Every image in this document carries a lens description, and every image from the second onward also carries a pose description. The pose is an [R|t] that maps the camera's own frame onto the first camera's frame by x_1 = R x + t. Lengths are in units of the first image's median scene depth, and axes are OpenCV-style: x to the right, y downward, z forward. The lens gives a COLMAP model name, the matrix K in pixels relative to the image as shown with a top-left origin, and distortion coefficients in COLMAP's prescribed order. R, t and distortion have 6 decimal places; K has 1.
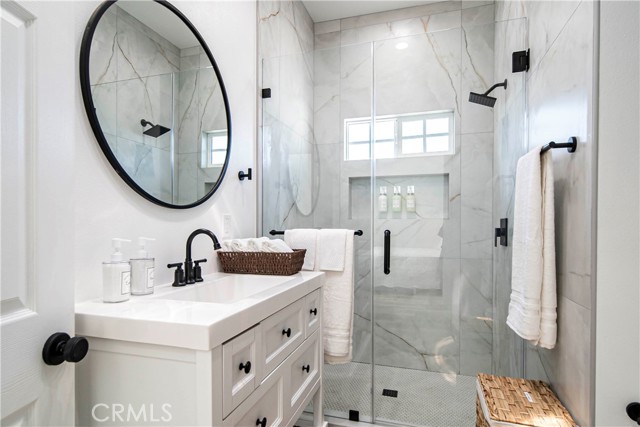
lens RADIAL K [[349.7, 0, 316.0], [0, 349.7, 226.9], [0, 0, 1]] dist [0.009976, 0.000780]
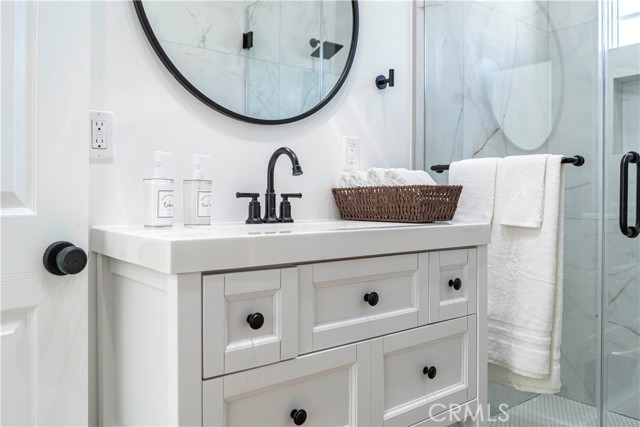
lens RADIAL K [[510.4, 0, 317.8], [0, 510.4, 193.5], [0, 0, 1]] dist [-0.008689, 0.006882]
pose [[0.835386, -0.000587, -0.549664, 0.230670], [-0.006303, 0.999923, -0.010647, 0.081721], [0.549628, 0.012359, 0.835318, 0.115199]]
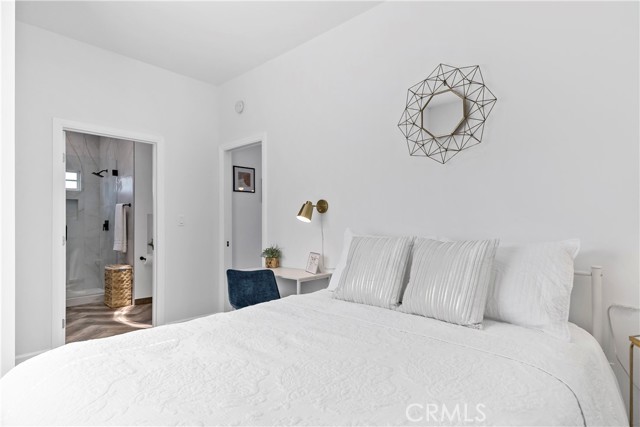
lens RADIAL K [[349.7, 0, 321.0], [0, 349.7, 215.5], [0, 0, 1]] dist [0.009976, 0.000780]
pose [[0.429454, 0.009123, 0.903043, -1.369715], [0.015991, 0.999715, -0.017704, 0.013641], [-0.902947, 0.022043, 0.429186, -1.890365]]
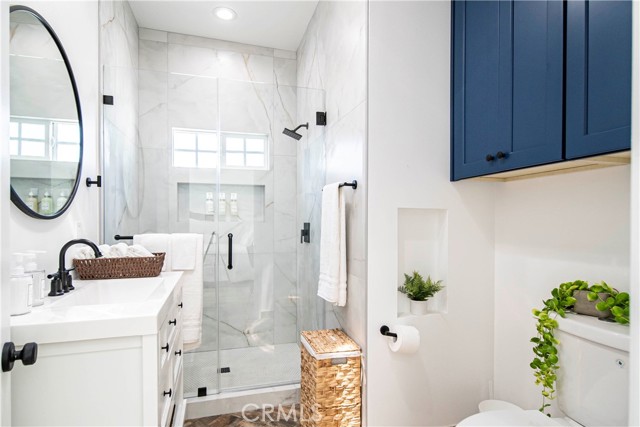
lens RADIAL K [[349.7, 0, 309.3], [0, 349.7, 222.5], [0, 0, 1]] dist [0.009976, 0.000780]
pose [[0.842395, -0.003597, 0.538849, -0.227546], [0.002981, 0.999994, 0.002016, -0.032057], [-0.538853, -0.000092, 0.842400, -0.190616]]
